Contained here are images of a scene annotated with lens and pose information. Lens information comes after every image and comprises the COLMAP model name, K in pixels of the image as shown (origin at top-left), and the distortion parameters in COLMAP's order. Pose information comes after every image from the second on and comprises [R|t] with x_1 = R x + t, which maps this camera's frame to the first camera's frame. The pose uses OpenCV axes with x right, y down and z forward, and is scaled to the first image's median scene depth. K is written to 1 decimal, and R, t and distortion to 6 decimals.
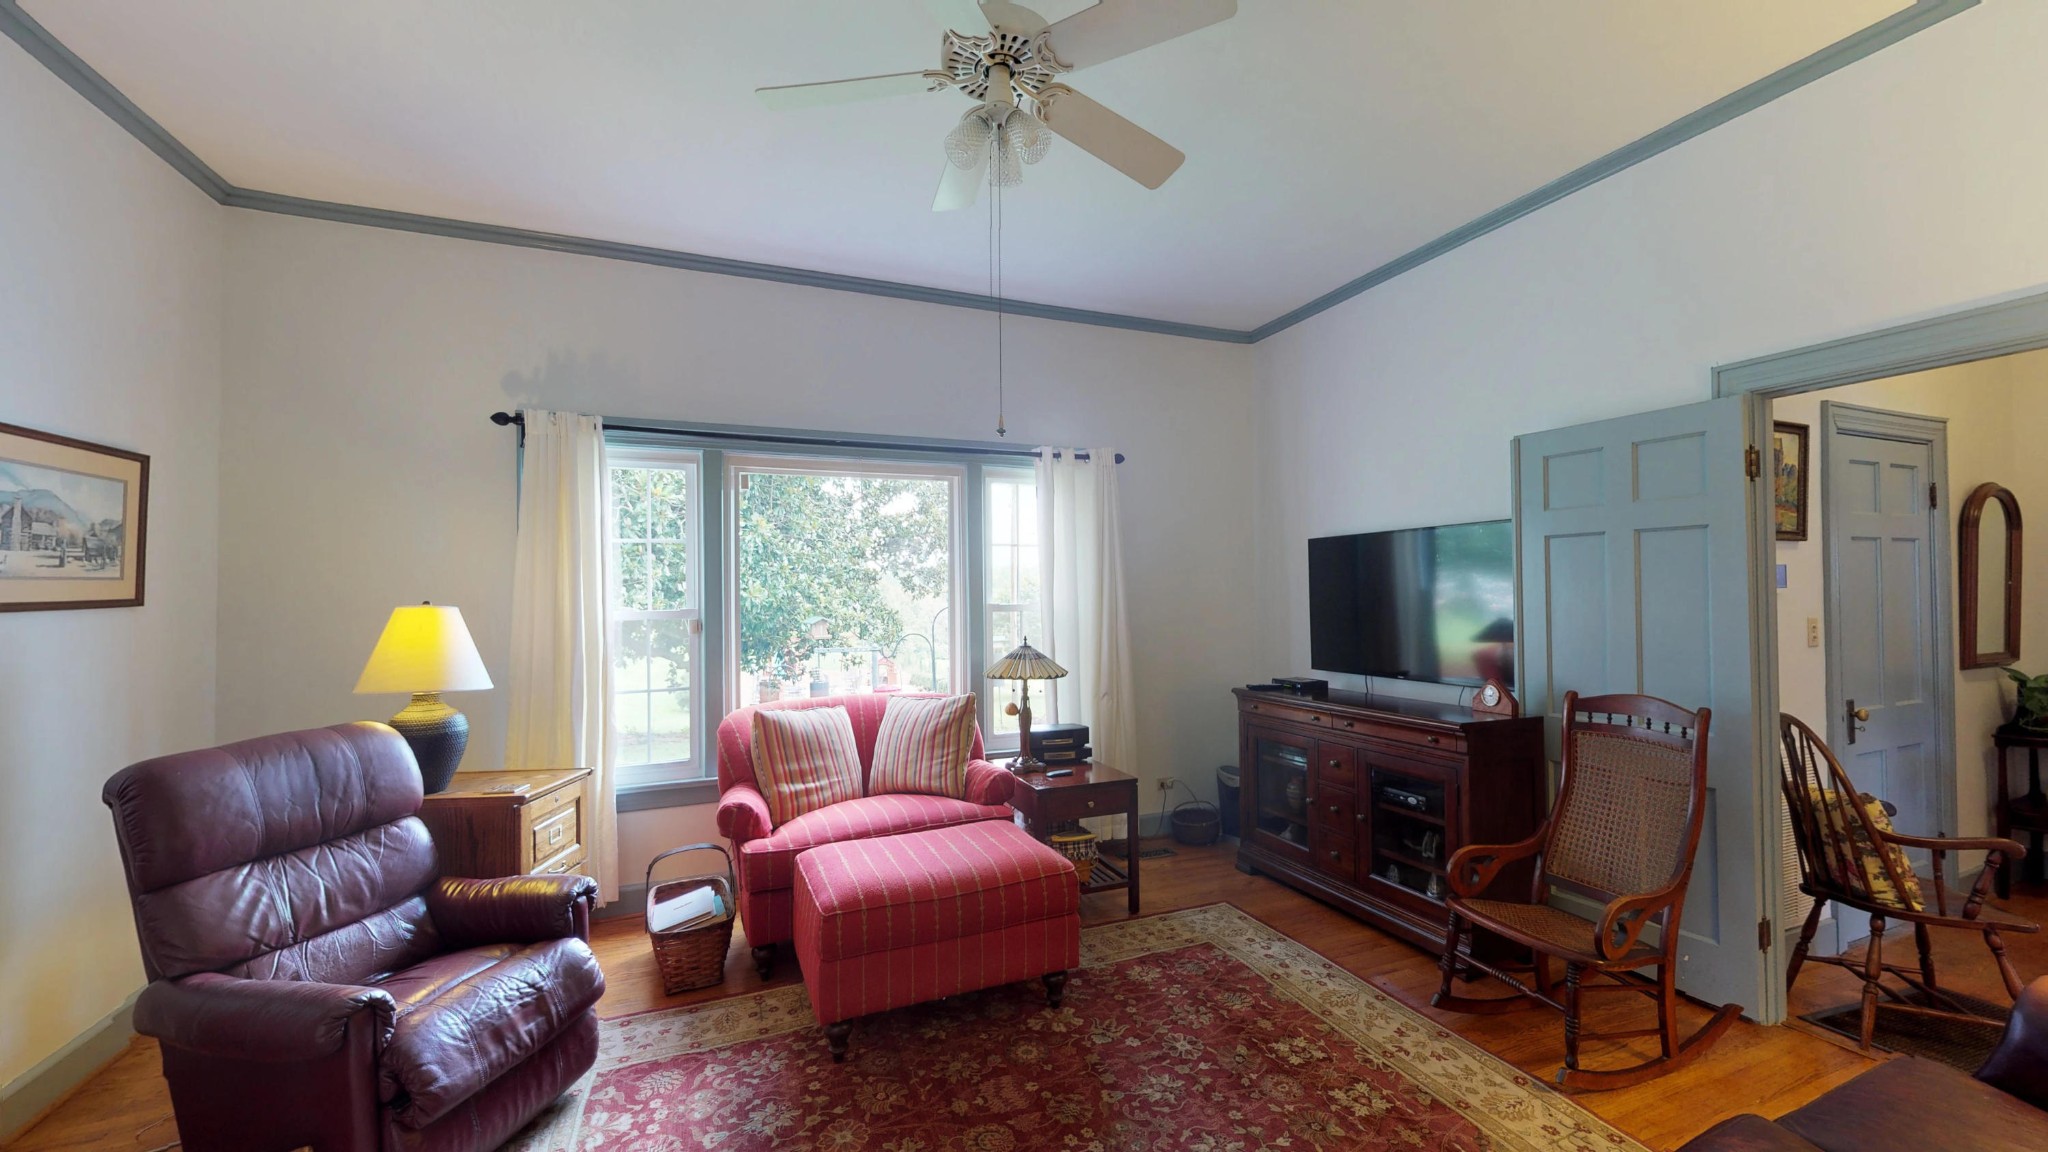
lens RADIAL K [[771.9, 0, 1021.5], [0, 771.9, 581.4], [0, 0, 1]] dist [0.001936, -0.000705]
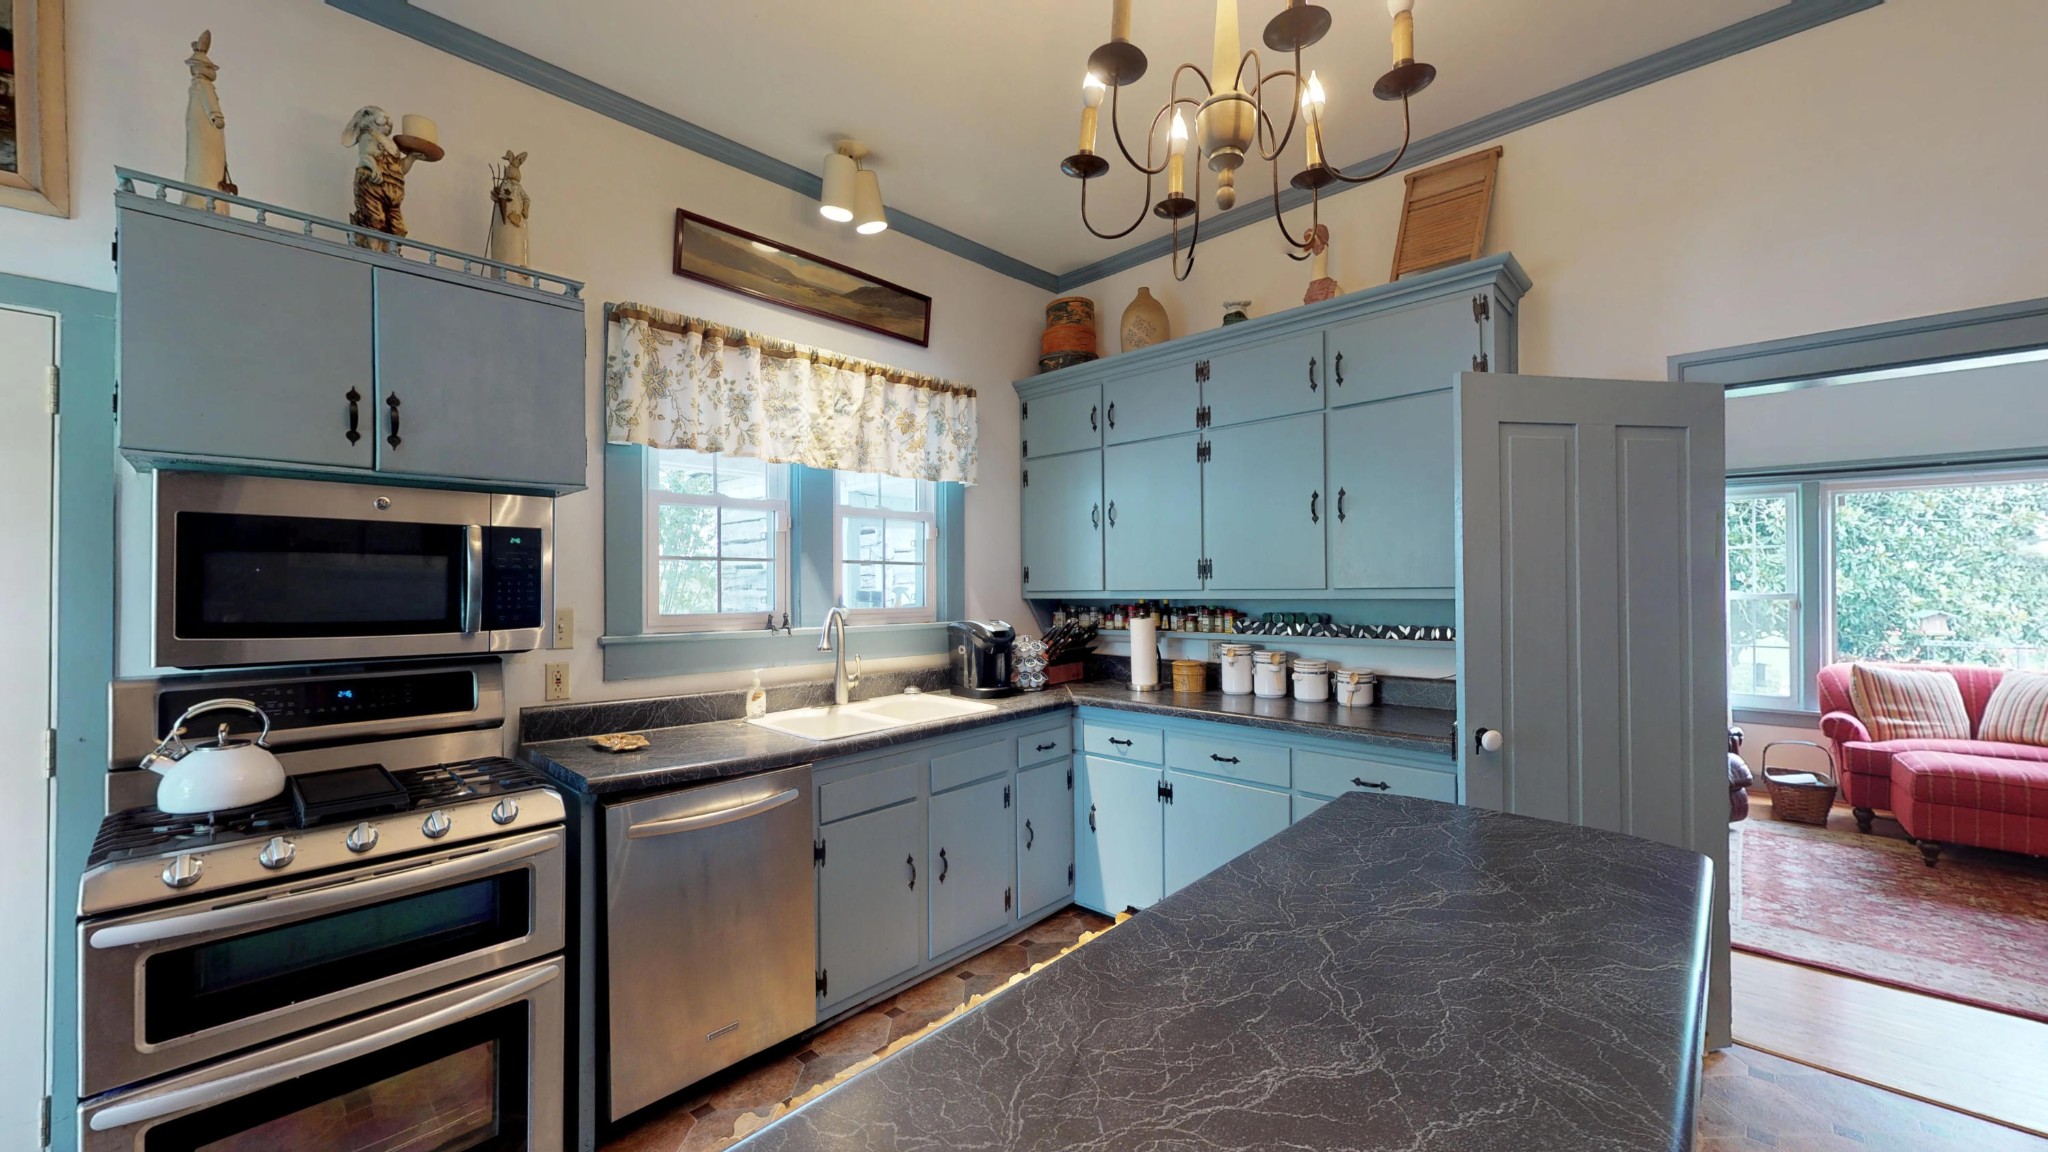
lens RADIAL K [[771.9, 0, 1024.2], [0, 771.9, 582.8], [0, 0, 1]] dist [0.001936, -0.000705]
pose [[0.424735, 0.005678, -0.905300, 0.352910], [0.007536, 0.999924, 0.009807, -0.011841], [0.905286, -0.010987, 0.424660, -1.179554]]
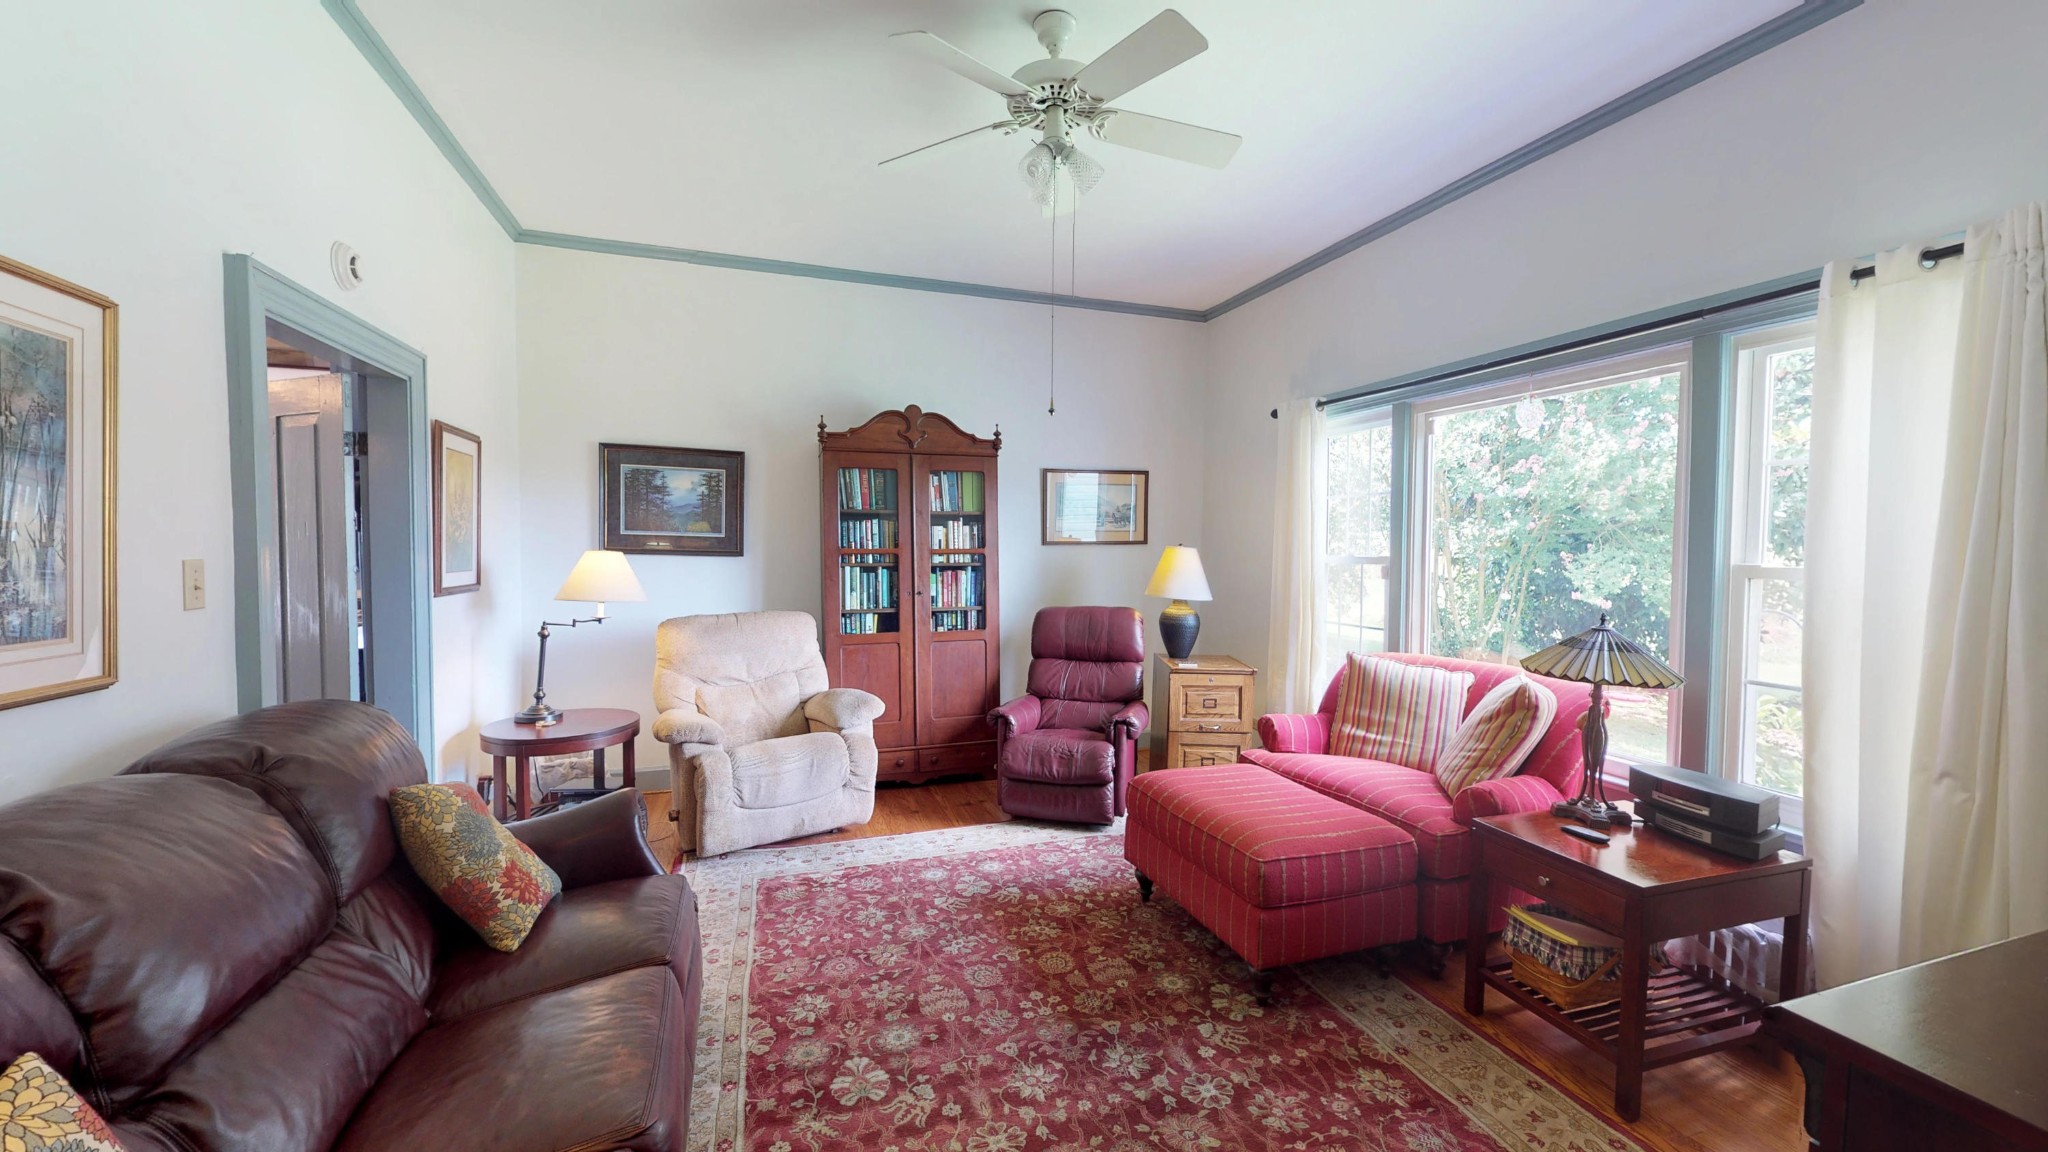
lens RADIAL K [[771.9, 0, 1023.5], [0, 771.9, 576.4], [0, 0, 1]] dist [0.001936, -0.000705]
pose [[-0.060366, 0.055863, -0.996612, 0.857941], [0.009663, 0.998419, 0.055379, 0.000332], [0.998130, -0.006287, -0.060810, 0.720359]]
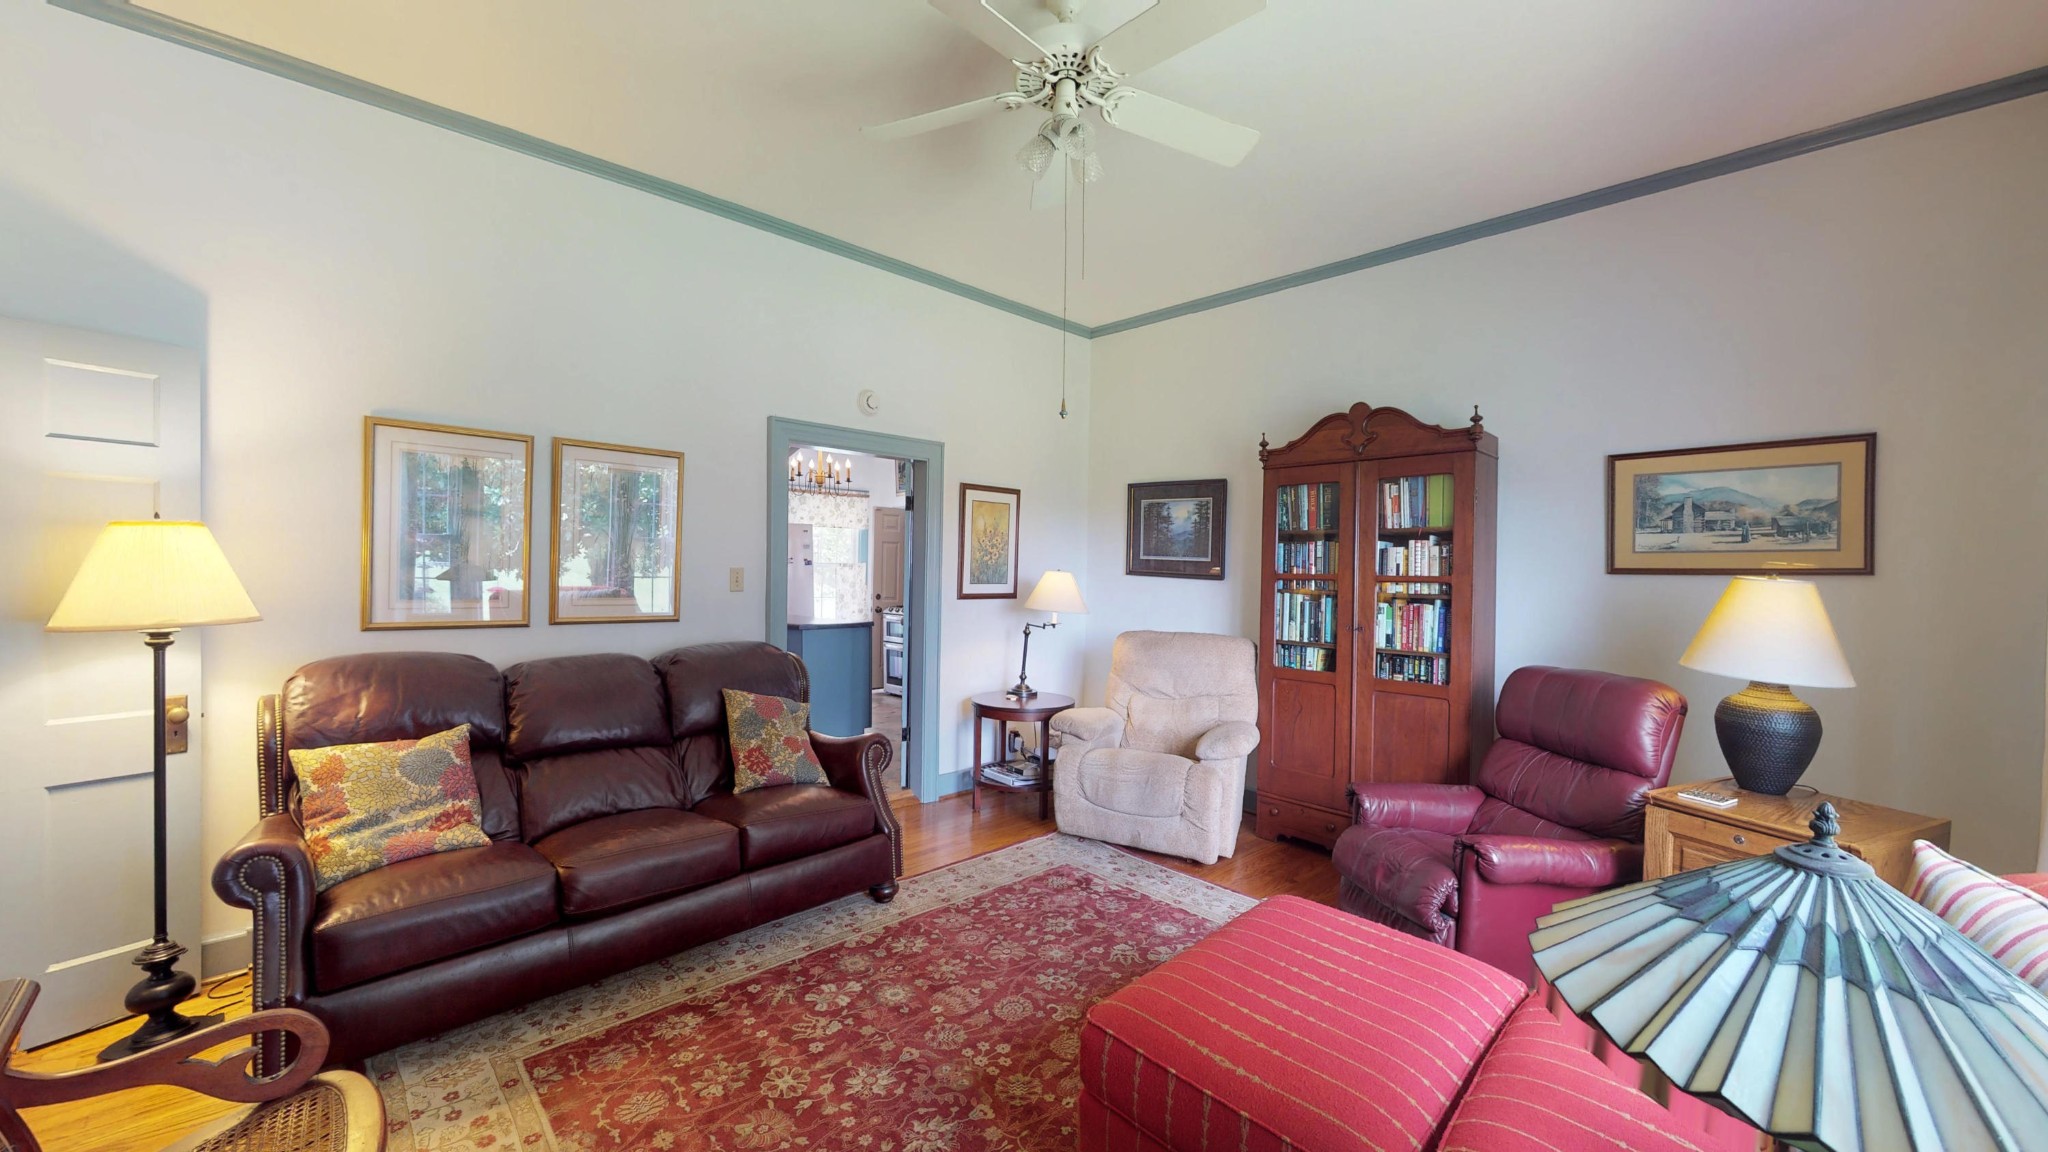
lens RADIAL K [[771.9, 0, 1024.8], [0, 771.9, 580.8], [0, 0, 1]] dist [0.001936, -0.000705]
pose [[-0.929452, 0.006356, -0.368888, 0.304690], [0.001981, 0.999923, 0.012238, 0.022381], [0.368937, 0.010644, -0.929393, 1.410499]]
